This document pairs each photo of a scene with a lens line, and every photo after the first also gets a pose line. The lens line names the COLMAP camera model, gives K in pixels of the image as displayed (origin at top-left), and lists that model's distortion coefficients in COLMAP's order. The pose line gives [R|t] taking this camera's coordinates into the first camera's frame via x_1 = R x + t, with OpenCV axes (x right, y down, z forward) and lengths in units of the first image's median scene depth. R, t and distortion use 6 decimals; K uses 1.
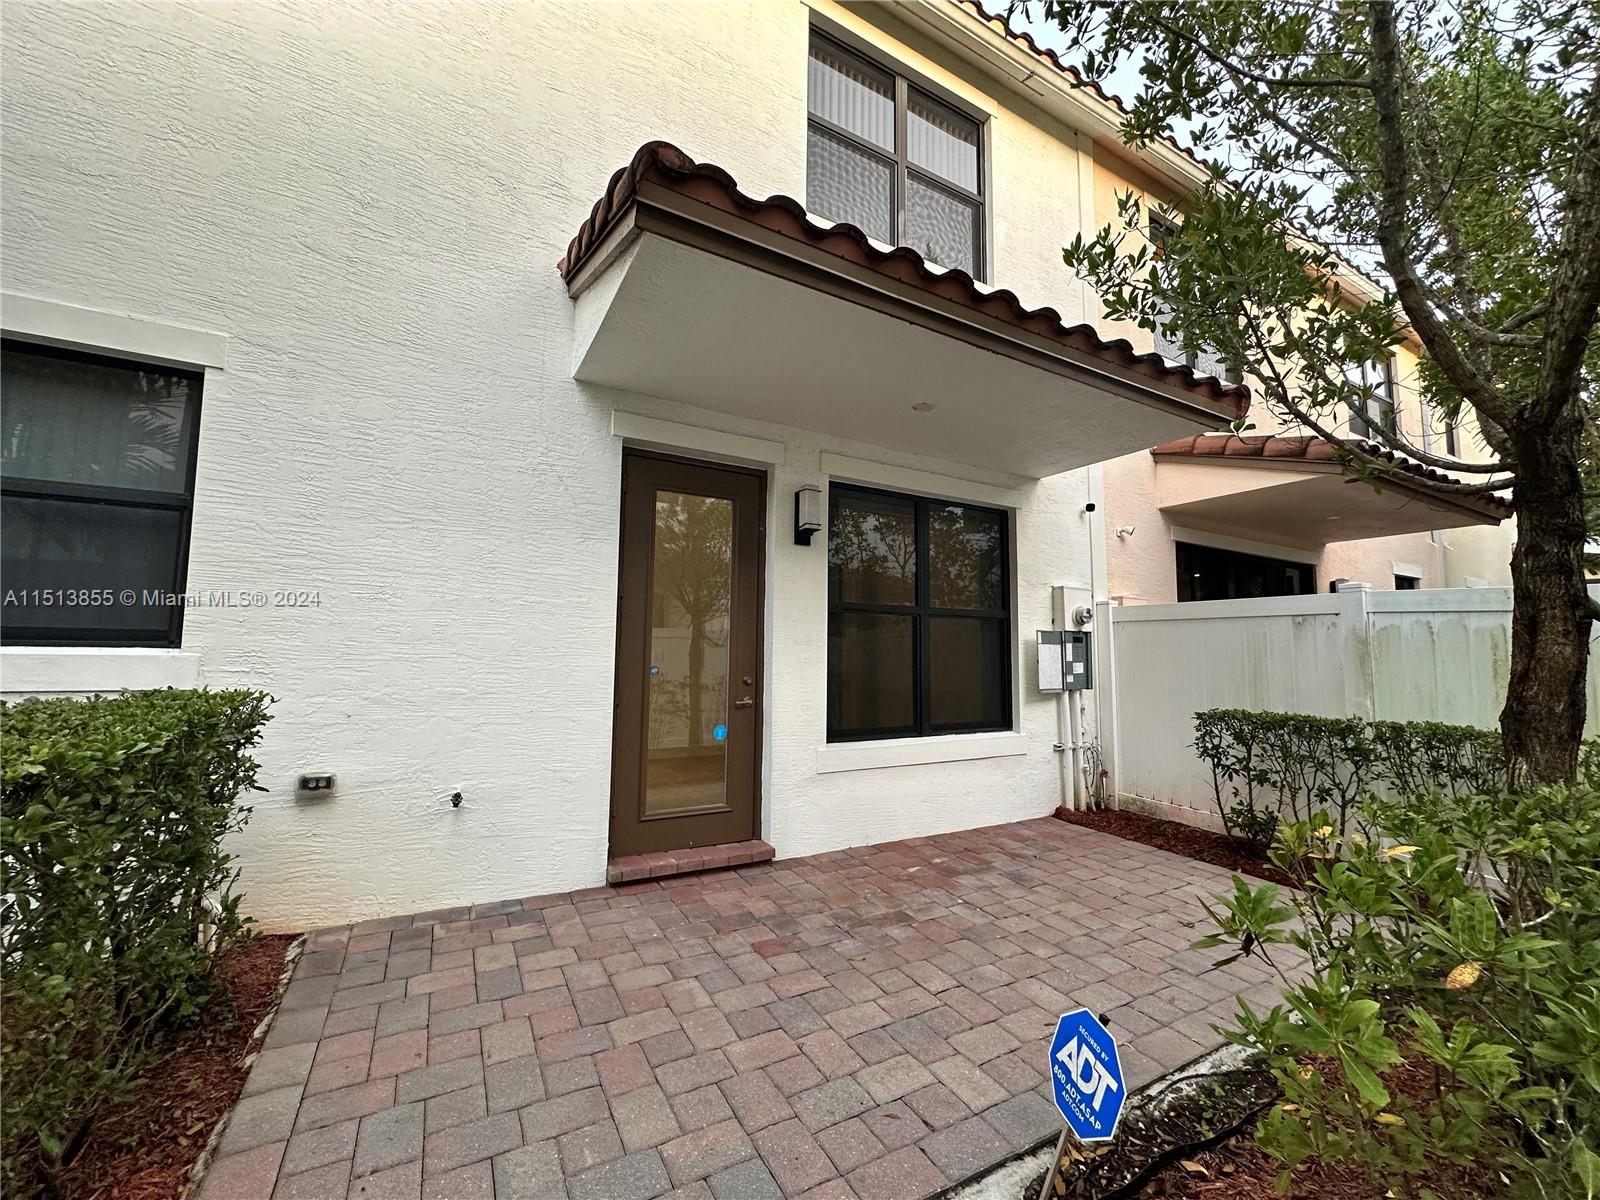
lens RADIAL K [[636.8, 0, 800.0], [0, 636.8, 600.0], [0, 0, 1]] dist [0.000724, 0.000083]
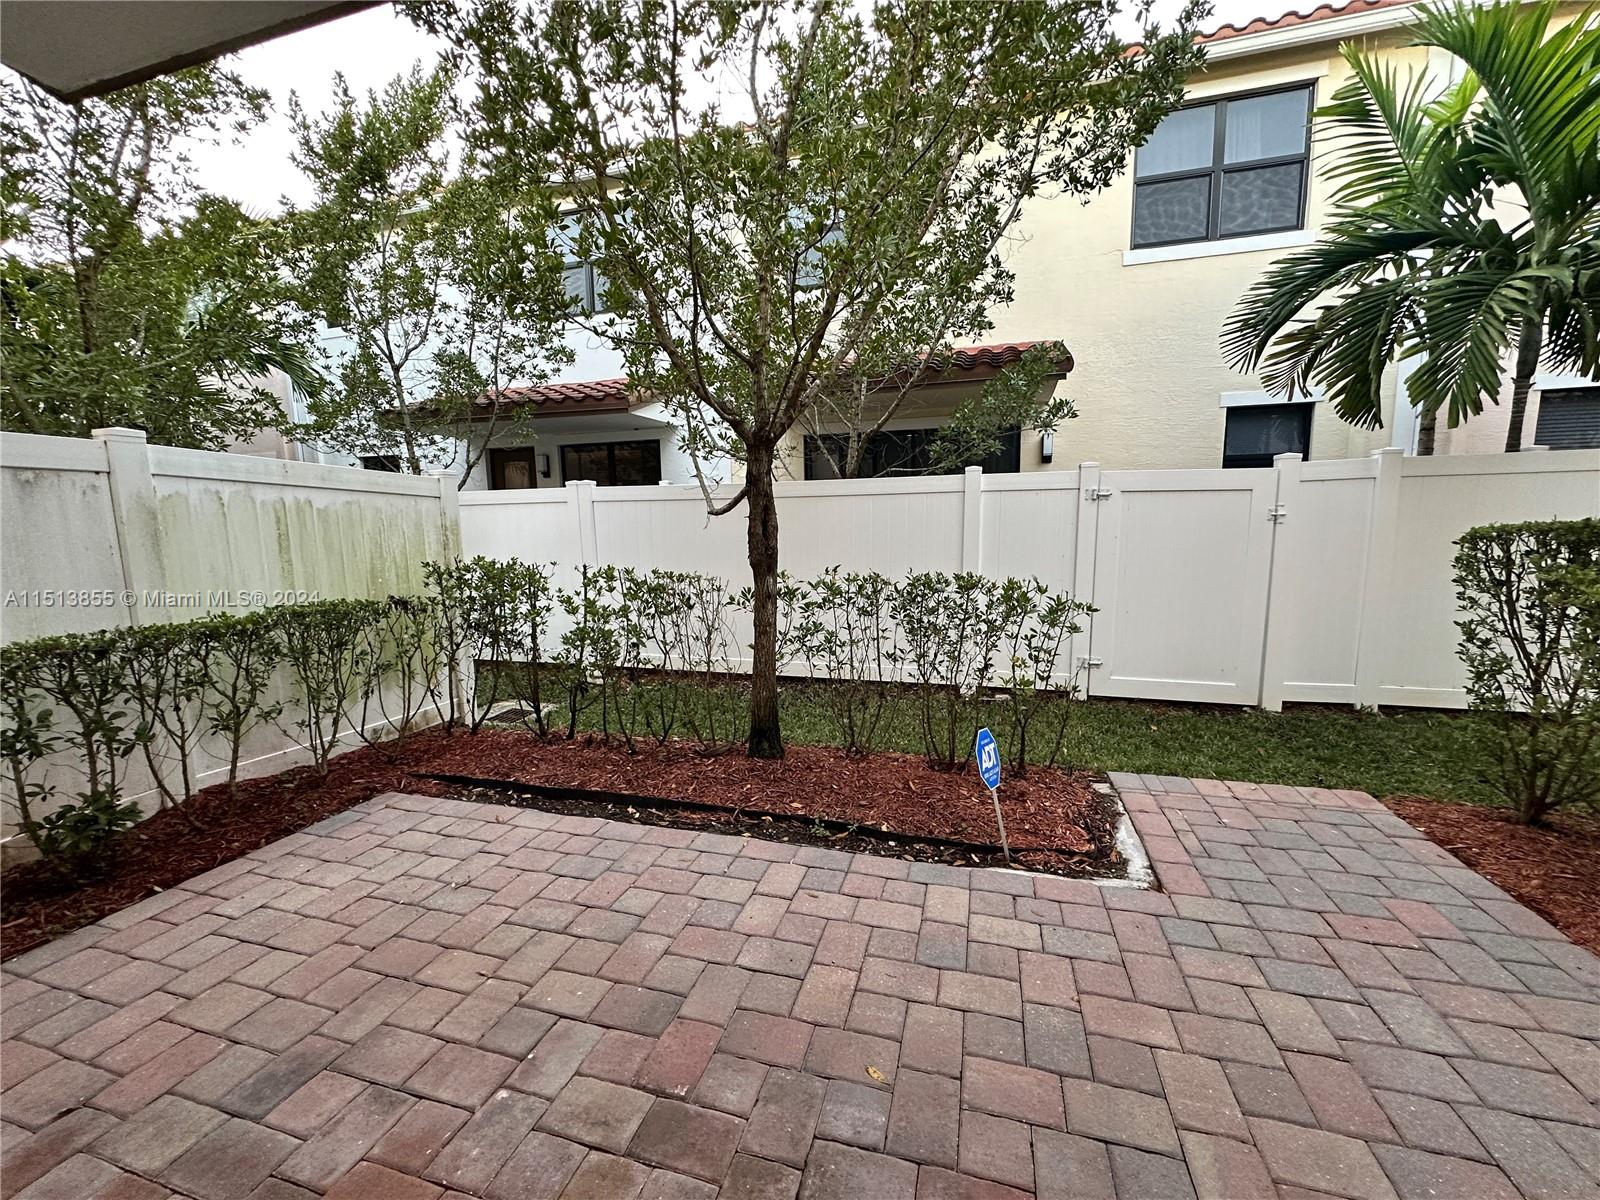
lens RADIAL K [[636.8, 0, 800.0], [0, 636.8, 600.0], [0, 0, 1]] dist [0.000724, 0.000083]
pose [[-0.700290, -0.095057, 0.707501, -0.188772], [-0.051989, 0.995254, 0.082260, 0.077590], [-0.711963, 0.020824, -0.701908, 1.198230]]
